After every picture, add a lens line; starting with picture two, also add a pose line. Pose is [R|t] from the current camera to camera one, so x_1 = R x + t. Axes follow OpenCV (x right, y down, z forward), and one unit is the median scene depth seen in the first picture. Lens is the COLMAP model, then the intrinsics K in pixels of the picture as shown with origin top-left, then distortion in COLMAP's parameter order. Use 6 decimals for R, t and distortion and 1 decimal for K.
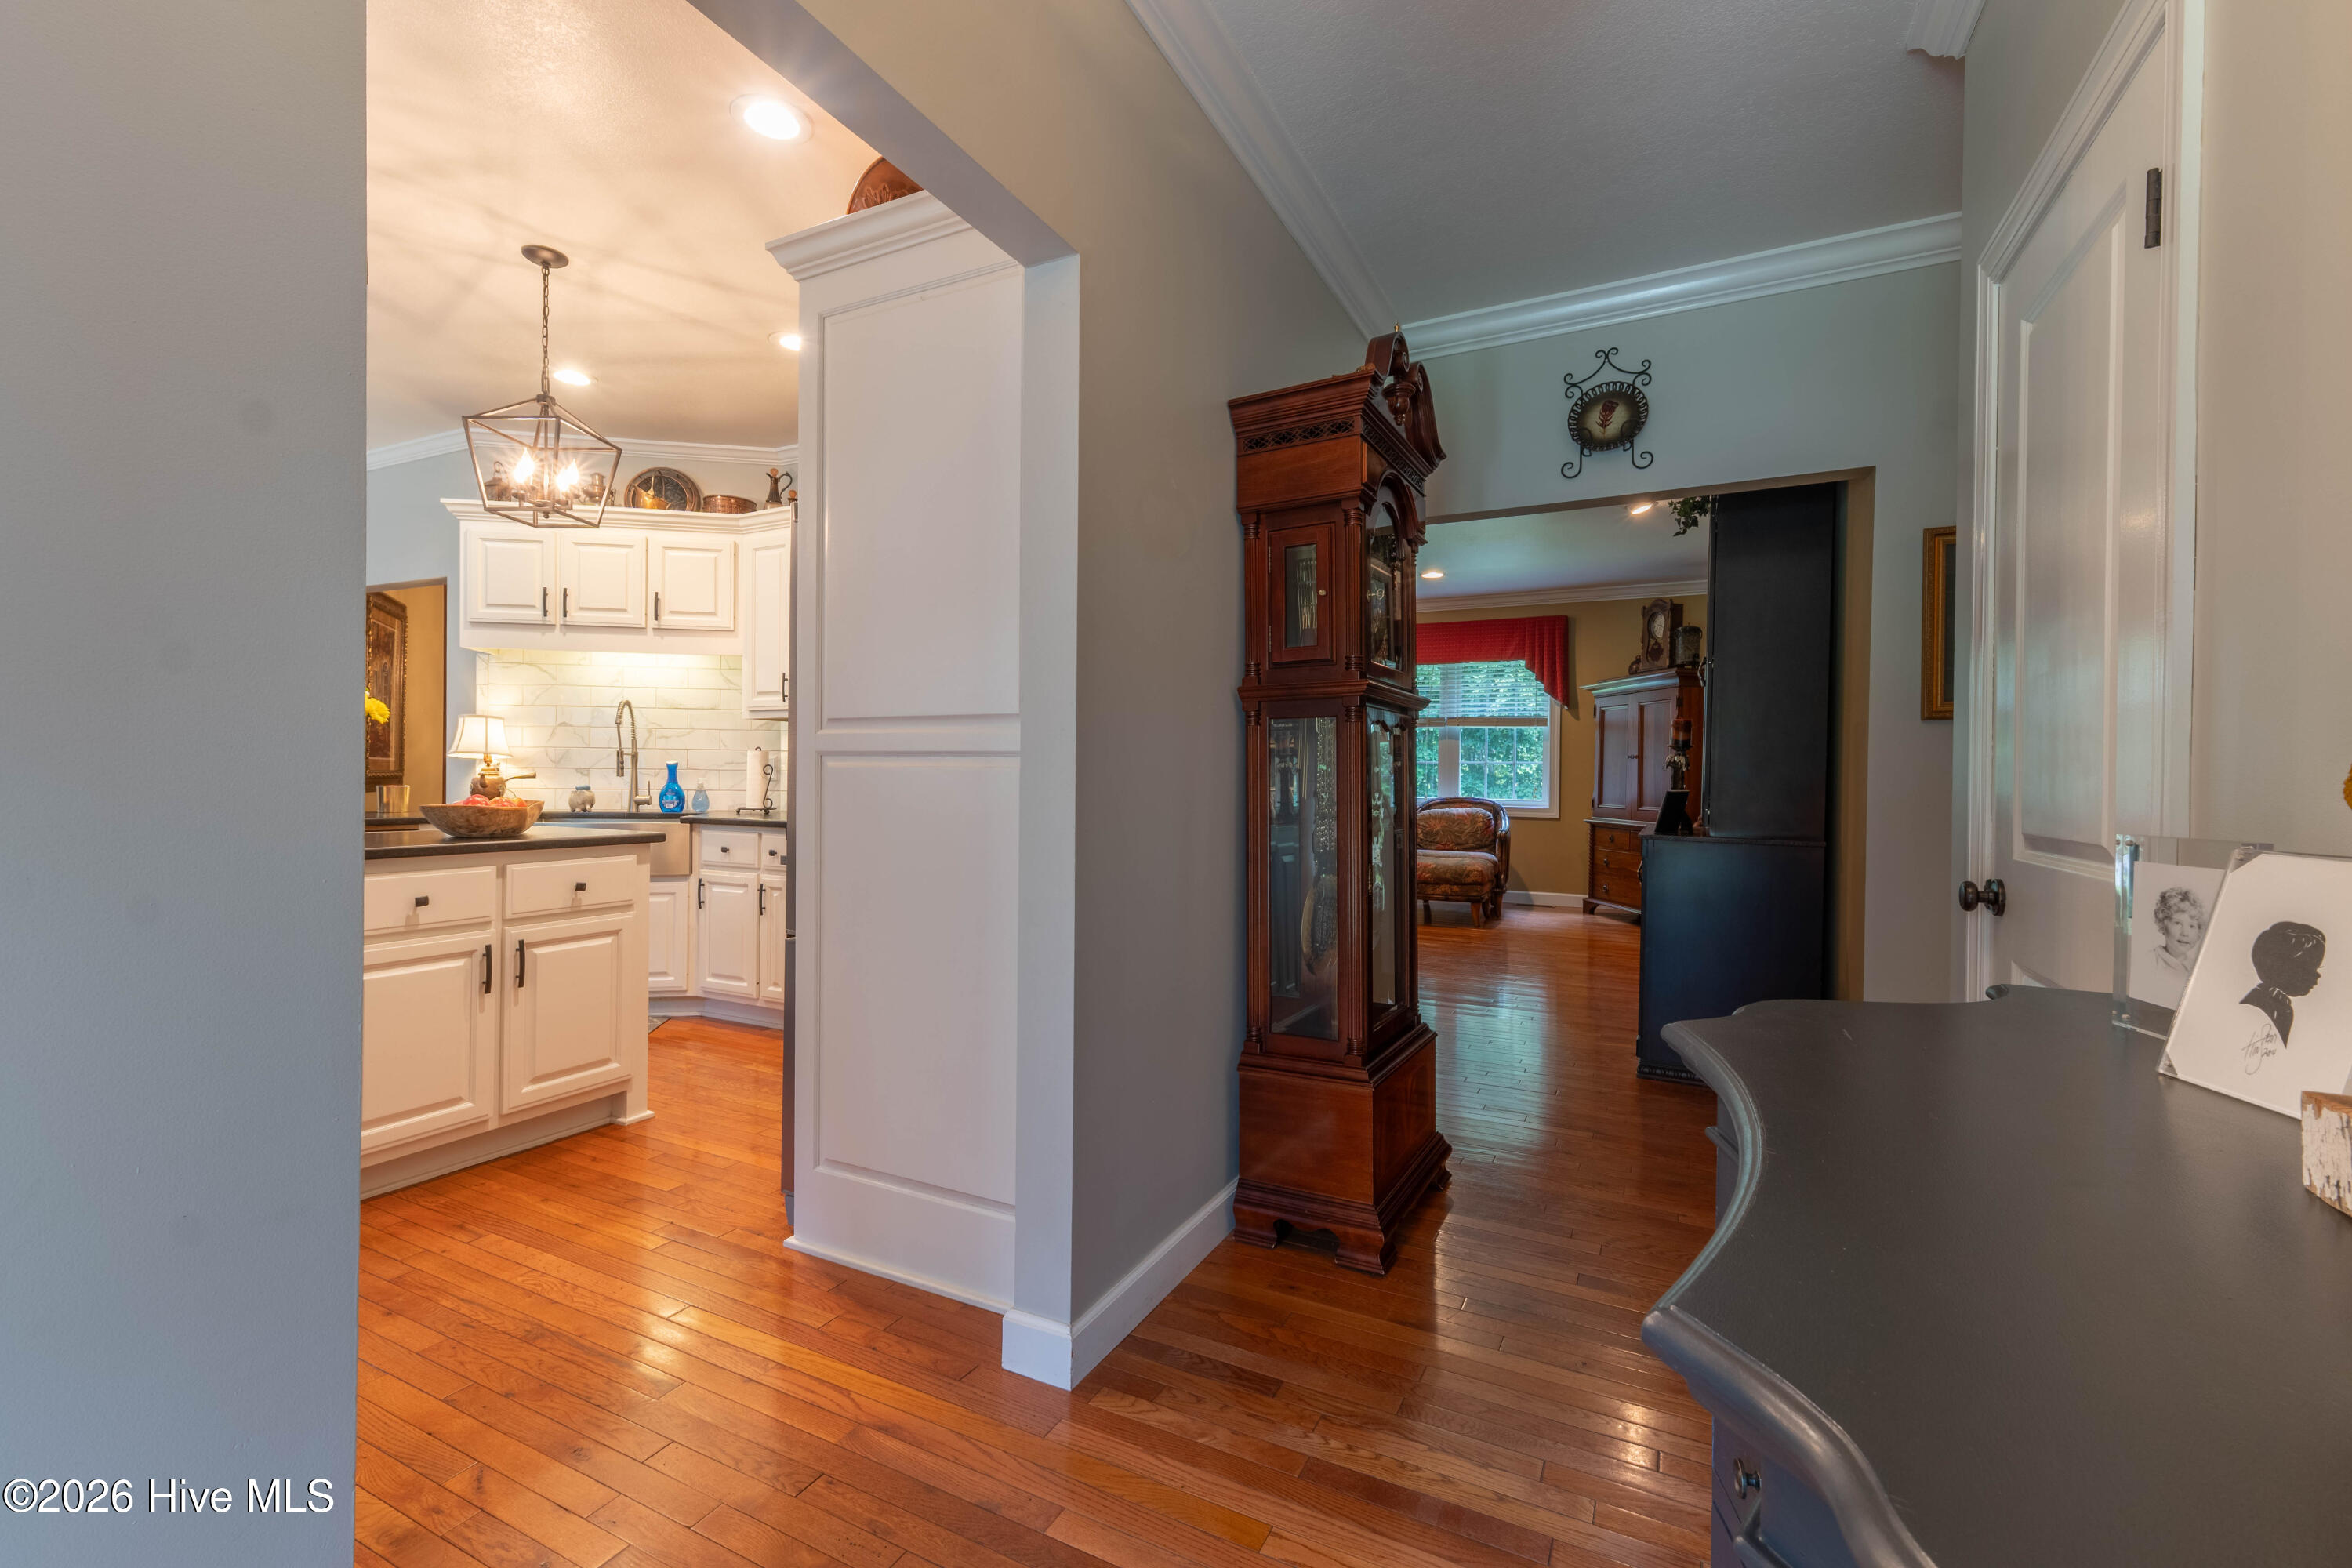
lens RADIAL K [[985.6, 0, 1177.4], [0, 985.6, 784.8], [0, 0, 1]] dist [0.008431, -0.000755]
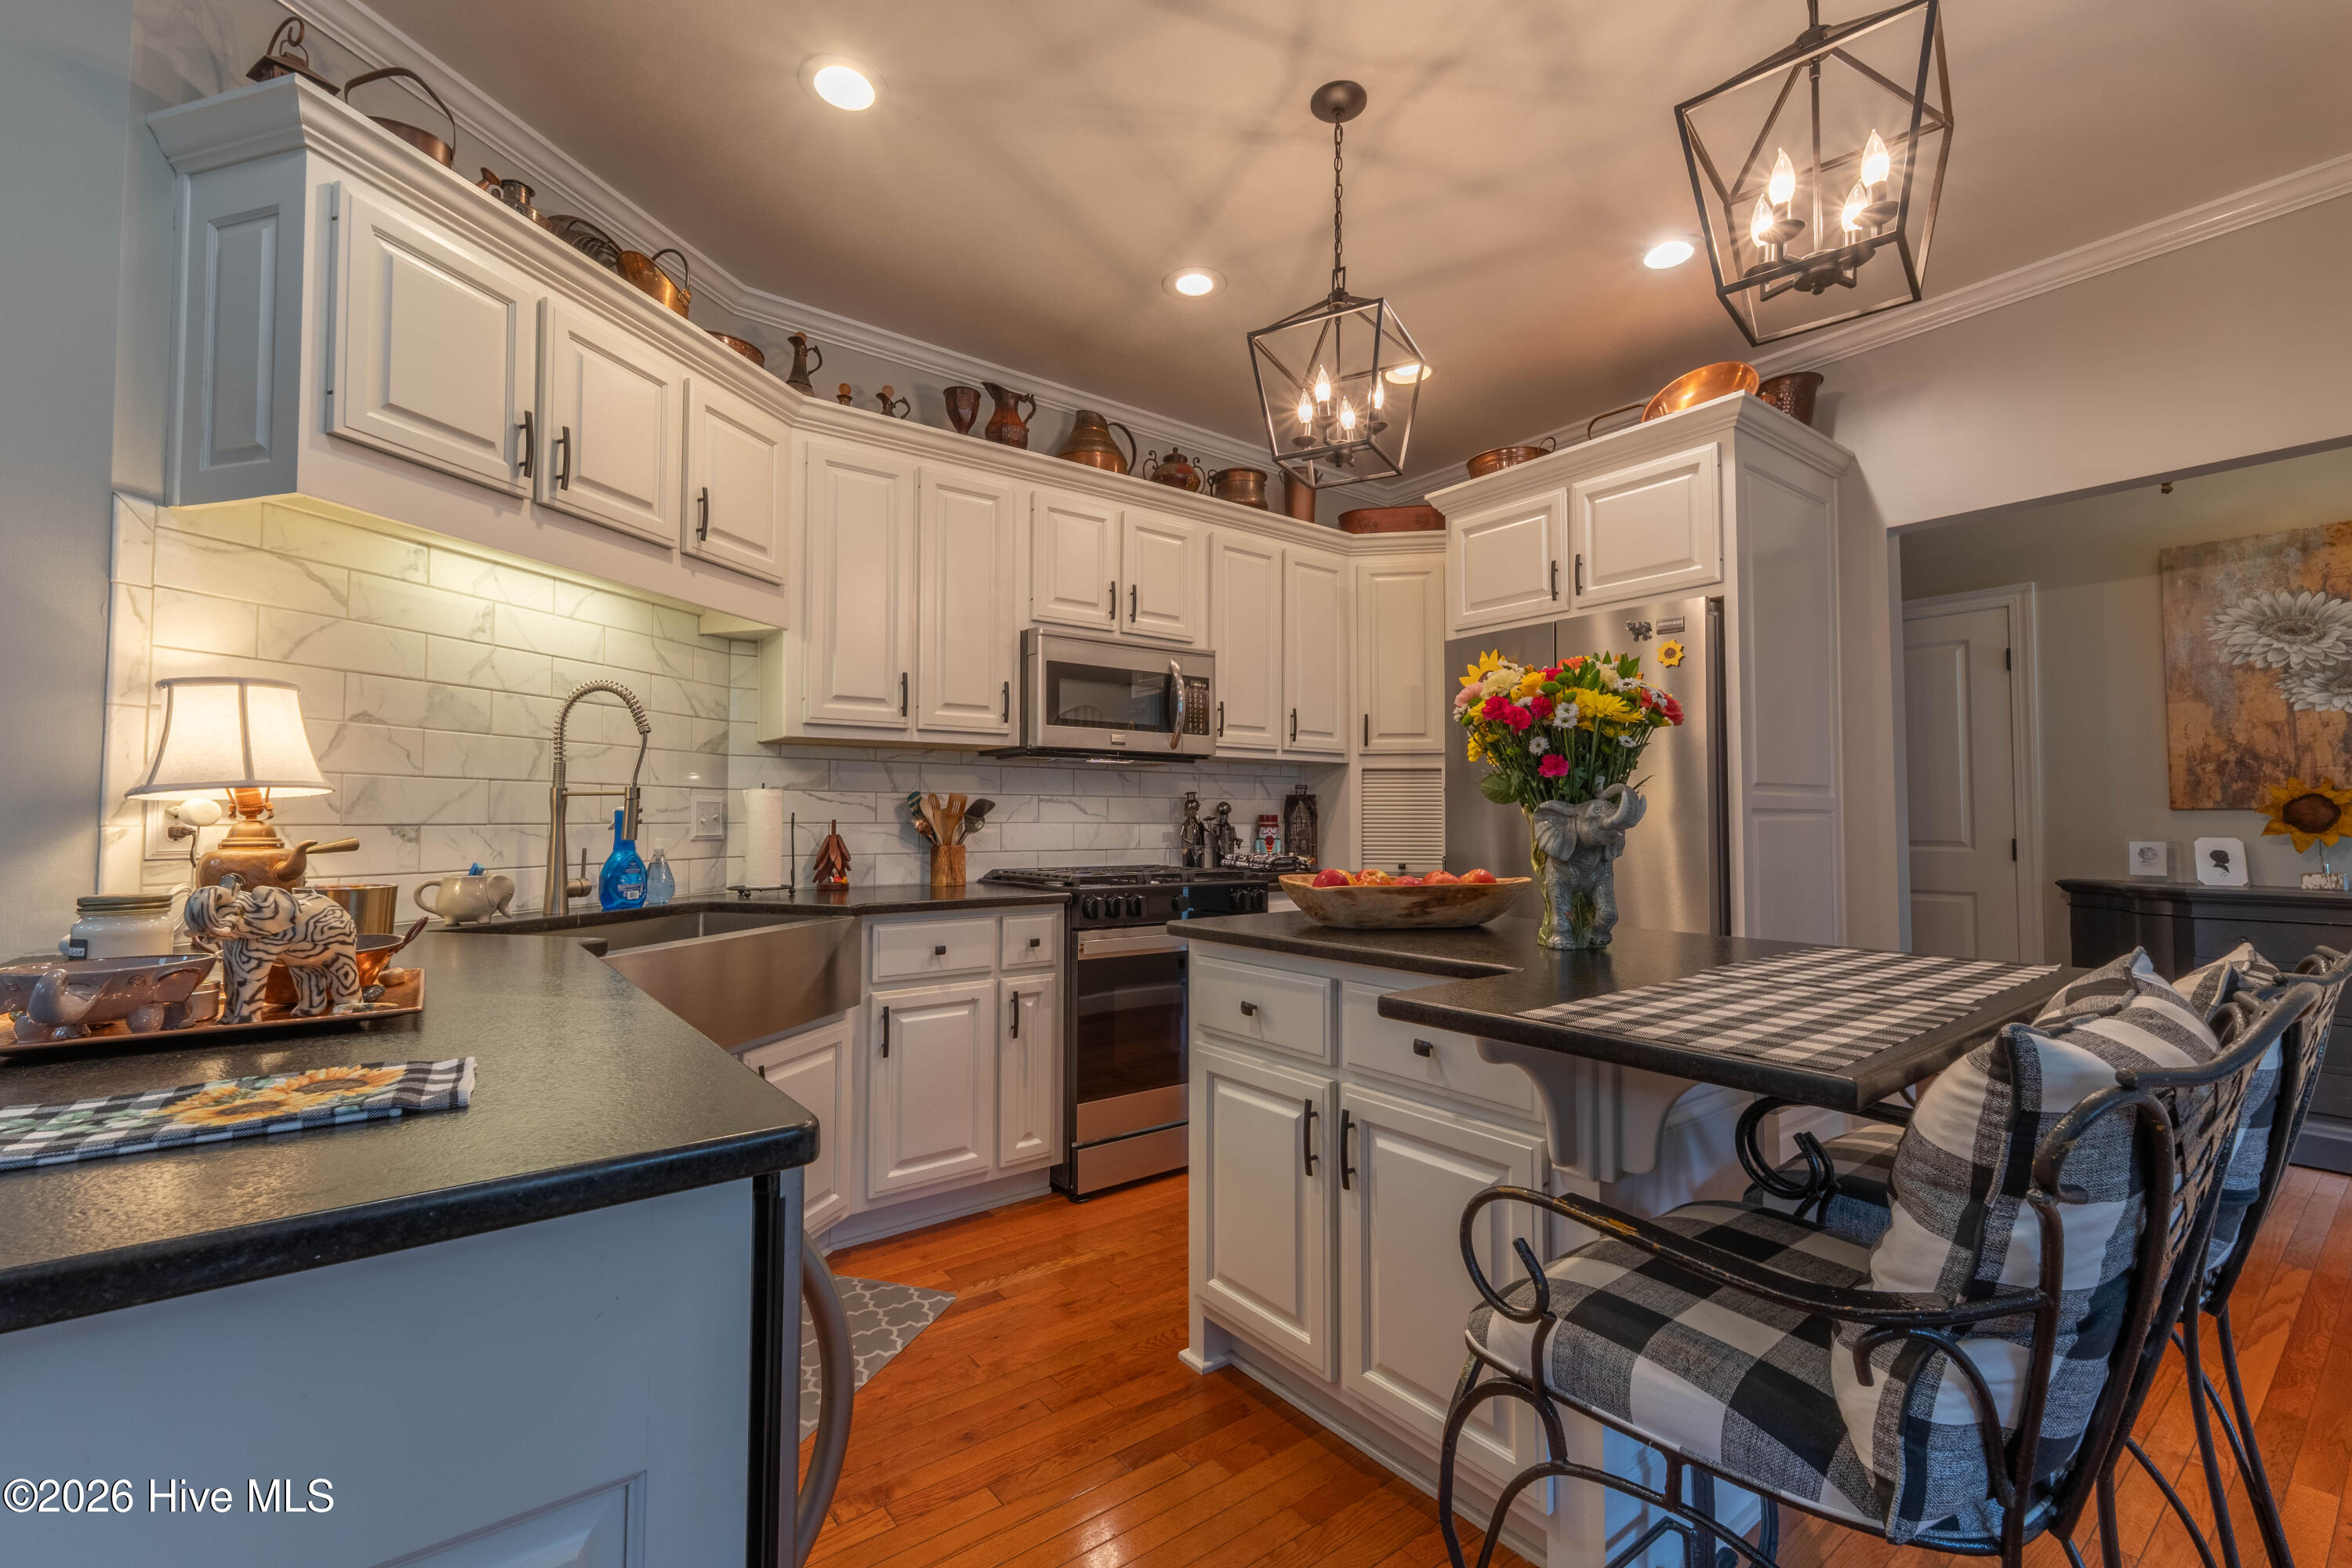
lens RADIAL K [[985.6, 0, 1176.4], [0, 985.6, 785.0], [0, 0, 1]] dist [0.008431, -0.000755]
pose [[0.434677, 0.018555, 0.900395, -0.883856], [0.008038, 0.999668, -0.024481, -0.021197], [-0.900551, 0.017879, 0.434384, 0.543643]]
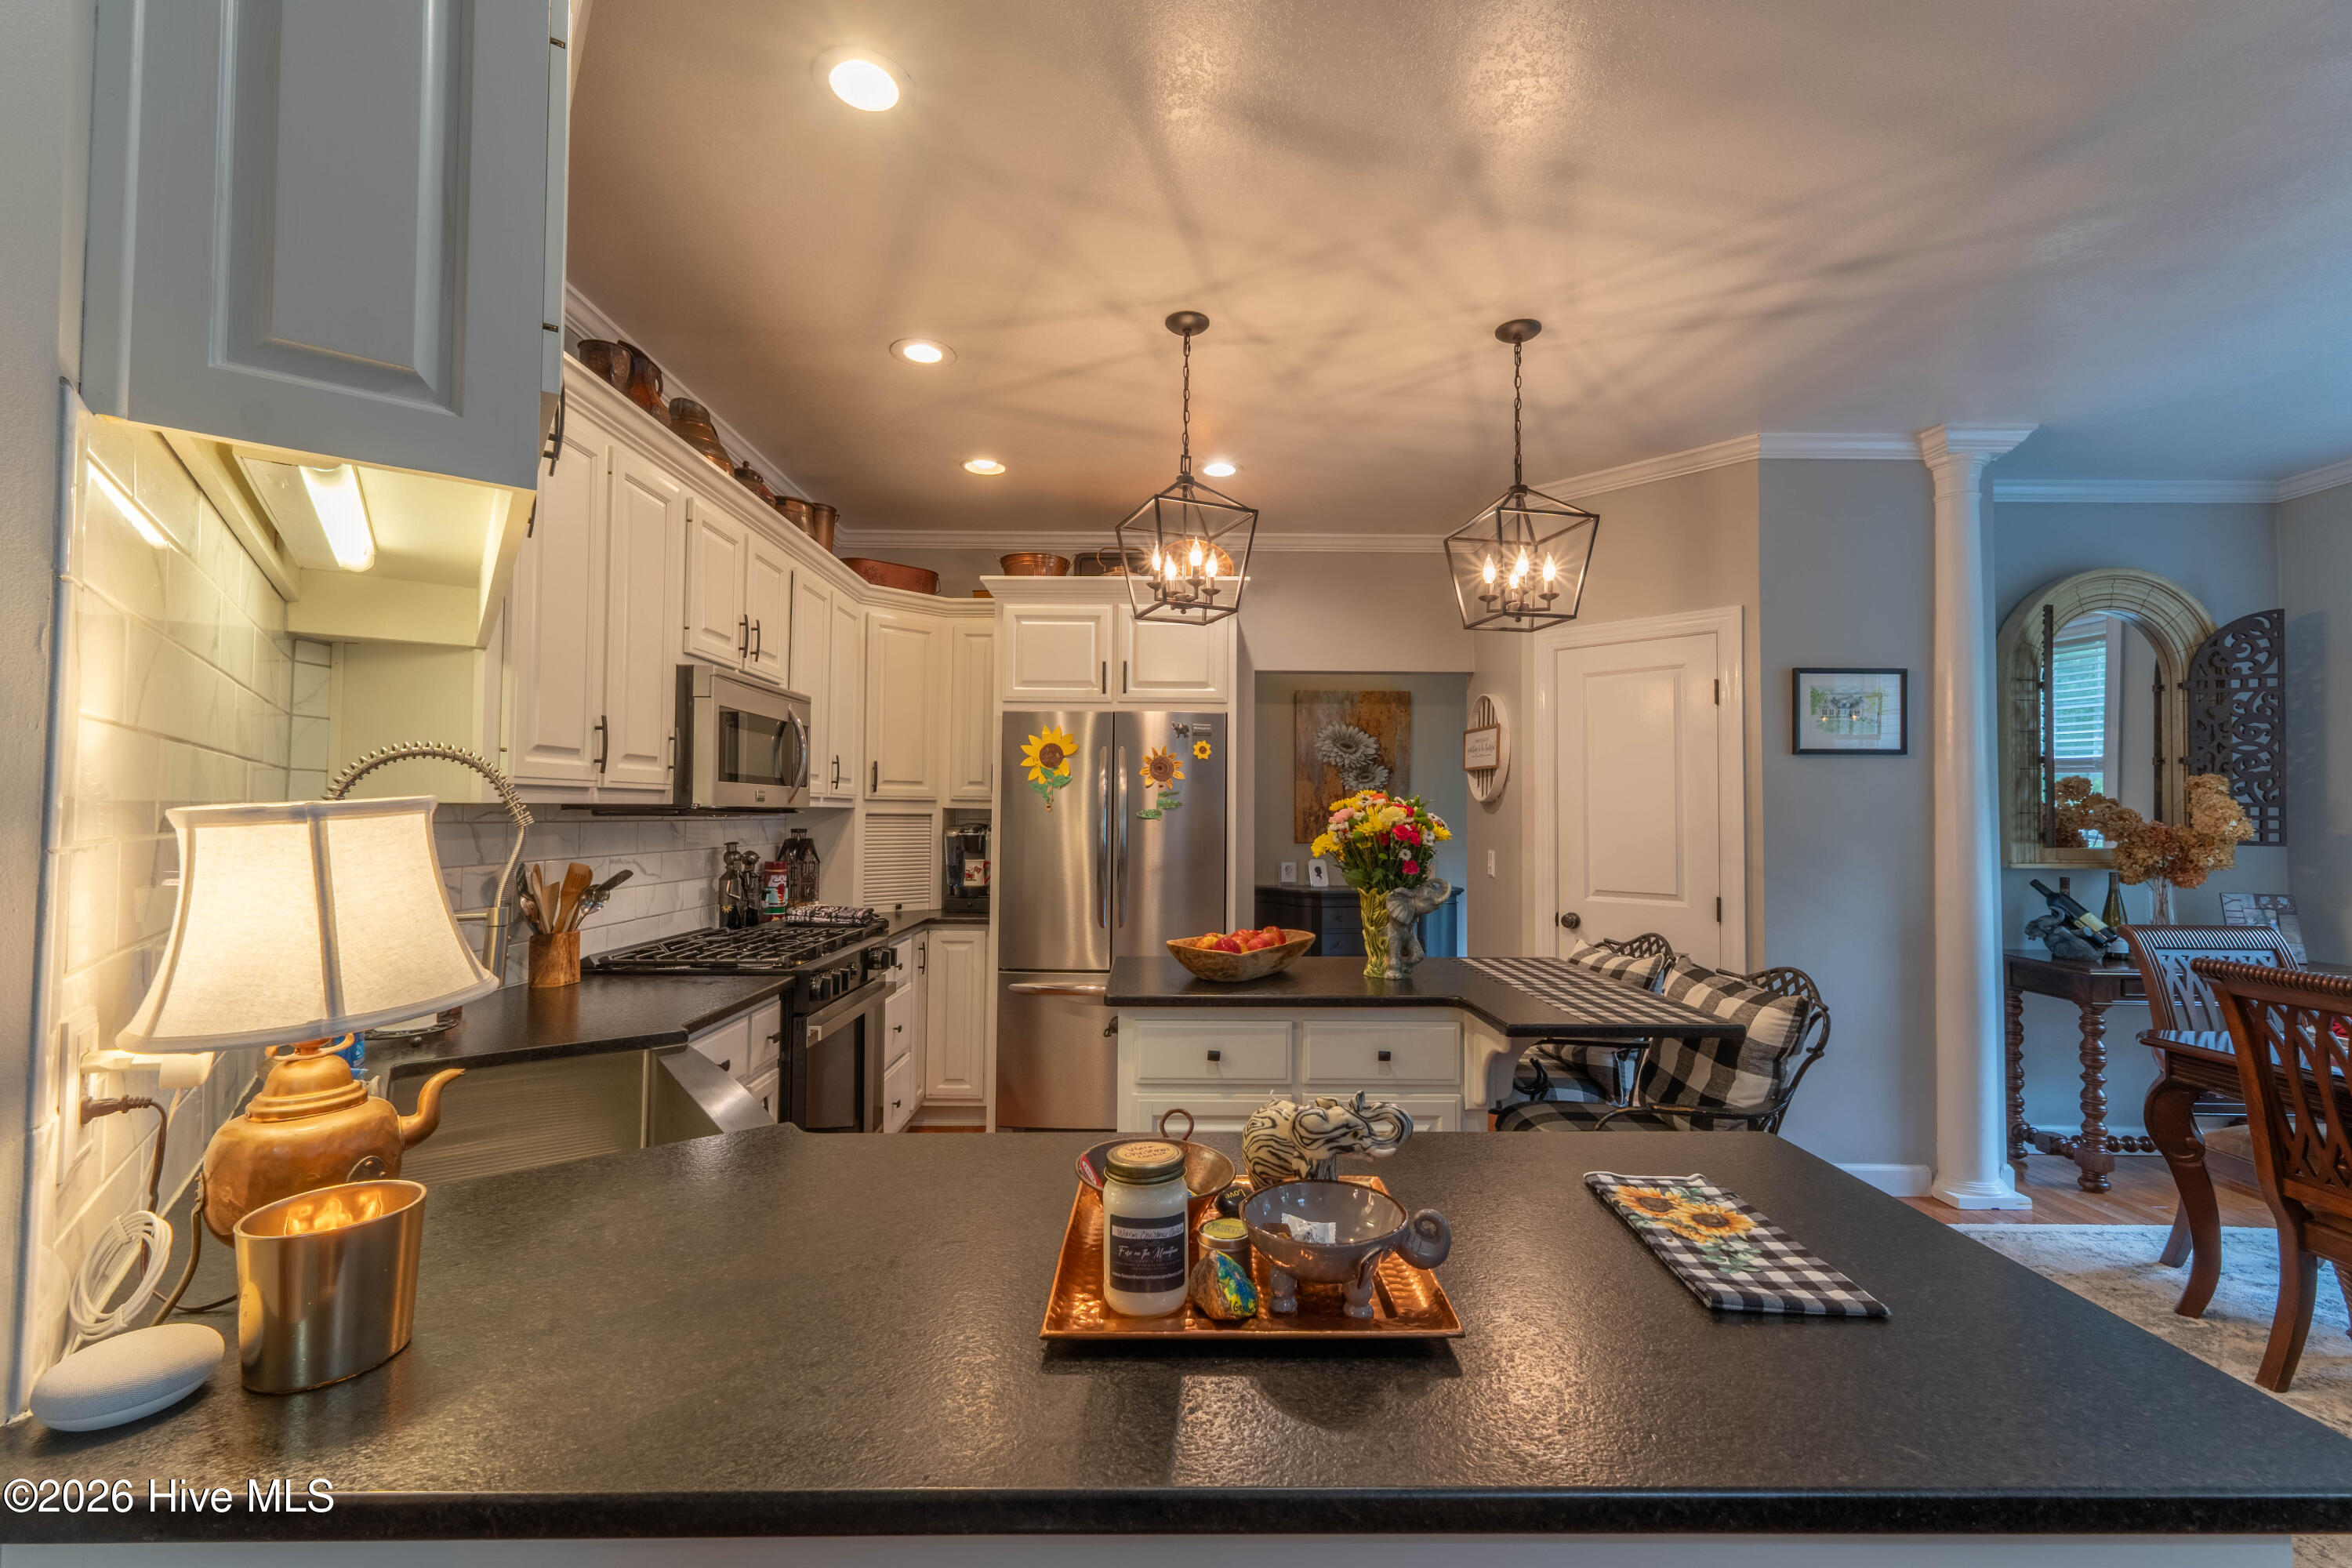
lens RADIAL K [[985.6, 0, 1178.4], [0, 985.6, 789.2], [0, 0, 1]] dist [0.008431, -0.000755]
pose [[-0.459356, 0.006580, 0.888228, -0.953229], [-0.009475, 0.999879, -0.012307, -0.071035], [-0.888202, -0.014069, -0.459238, 0.947849]]
